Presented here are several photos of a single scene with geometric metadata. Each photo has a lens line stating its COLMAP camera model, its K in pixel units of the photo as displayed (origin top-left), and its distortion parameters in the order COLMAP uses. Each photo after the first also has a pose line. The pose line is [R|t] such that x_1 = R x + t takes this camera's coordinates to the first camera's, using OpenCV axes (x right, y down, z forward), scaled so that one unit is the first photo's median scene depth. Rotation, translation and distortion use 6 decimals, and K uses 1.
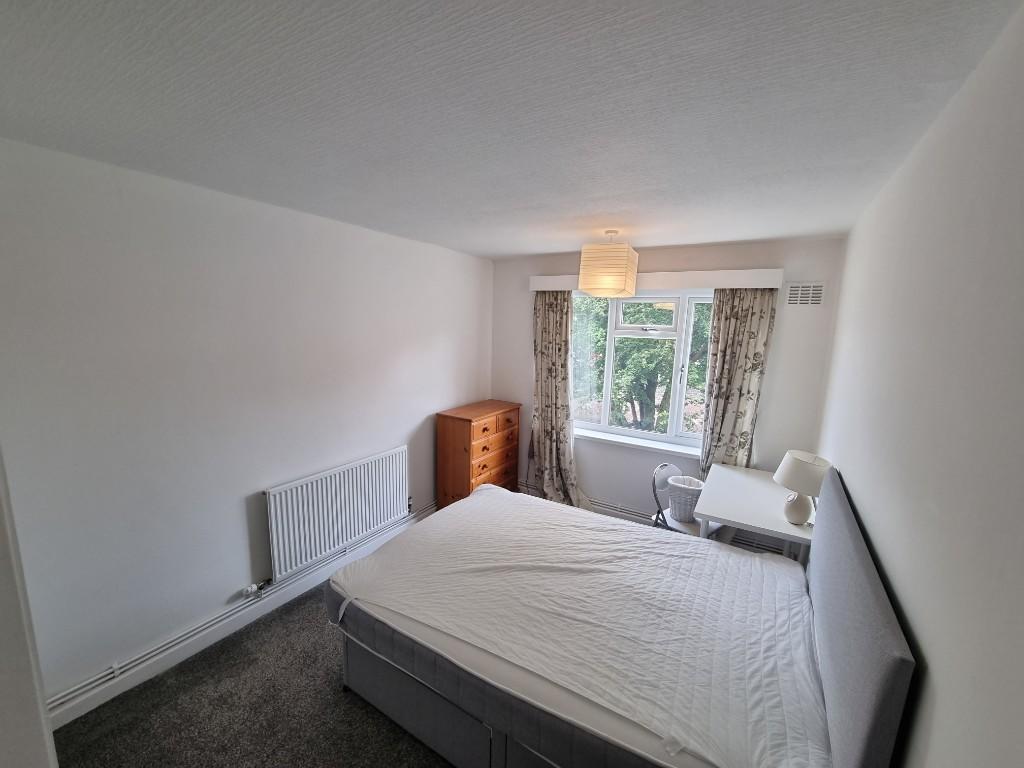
lens RADIAL K [[419.5, 0, 516.5], [0, 419.5, 386.7], [0, 0, 1]] dist [0.002018, -0.000377]
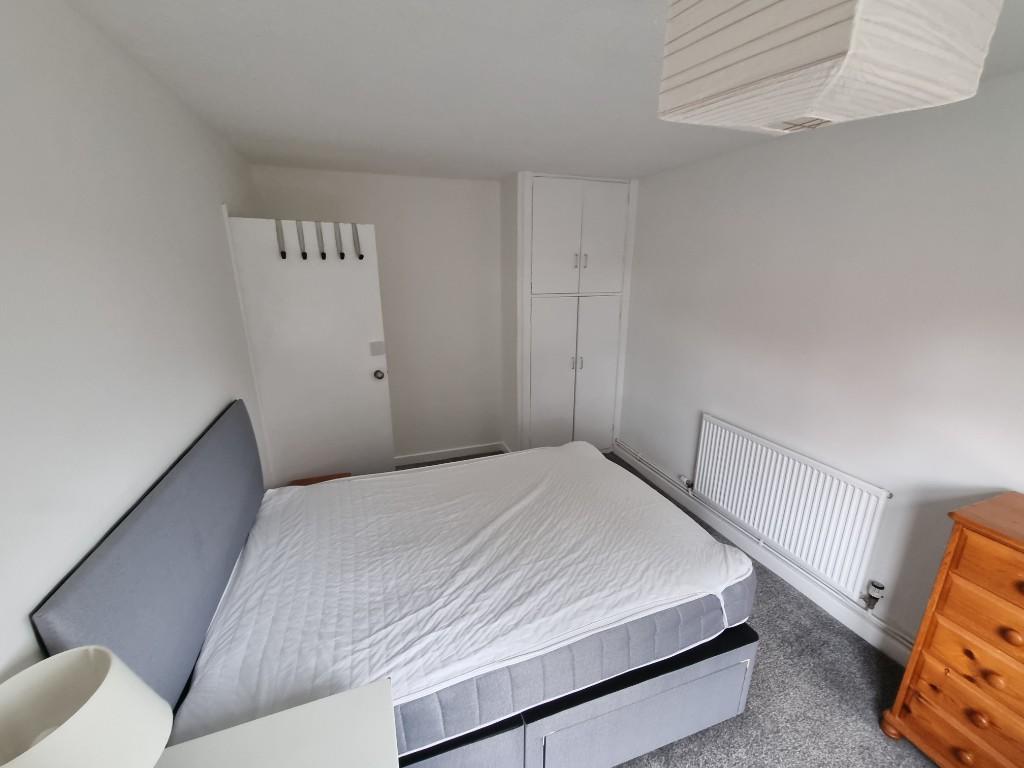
lens RADIAL K [[419.5, 0, 510.9], [0, 419.5, 388.9], [0, 0, 1]] dist [0.002018, -0.000377]
pose [[-0.639655, 0.191103, -0.744528, 0.690203], [-0.139168, 0.923801, 0.356684, -0.181706], [0.755959, 0.331769, -0.564318, 1.402933]]
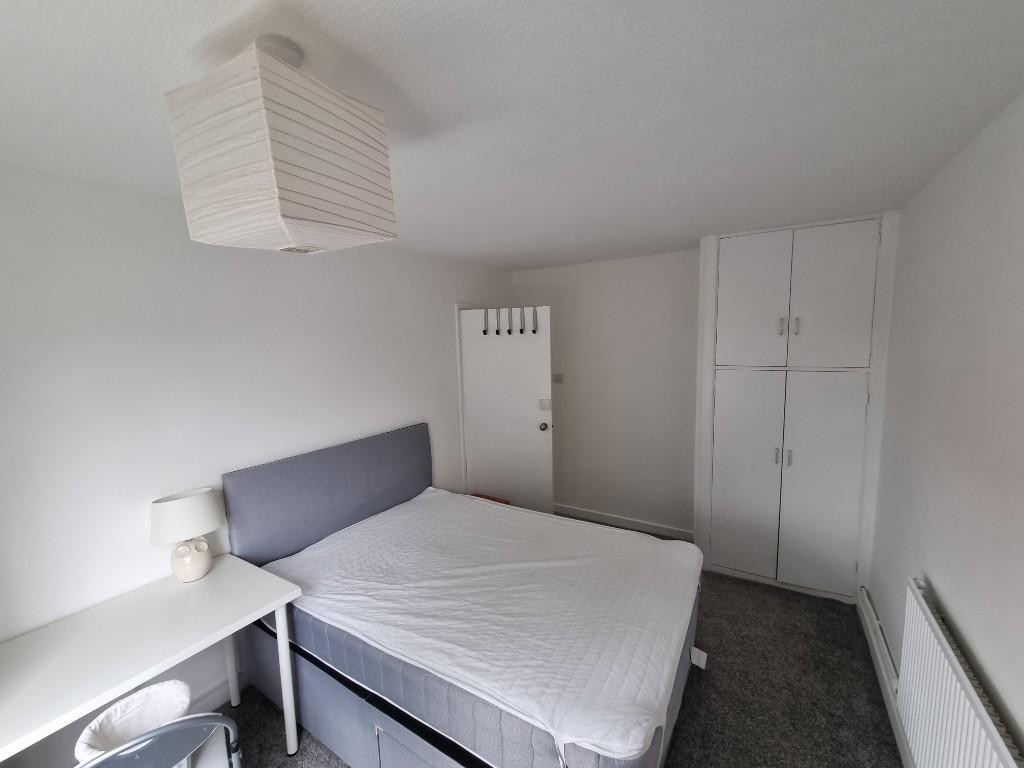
lens RADIAL K [[419.5, 0, 514.2], [0, 419.5, 385.2], [0, 0, 1]] dist [0.002018, -0.000377]
pose [[-0.999817, -0.004196, 0.018649, 0.042149], [0.001021, 0.962492, 0.271309, -0.269500], [-0.019088, 0.271279, -0.962312, 1.802966]]
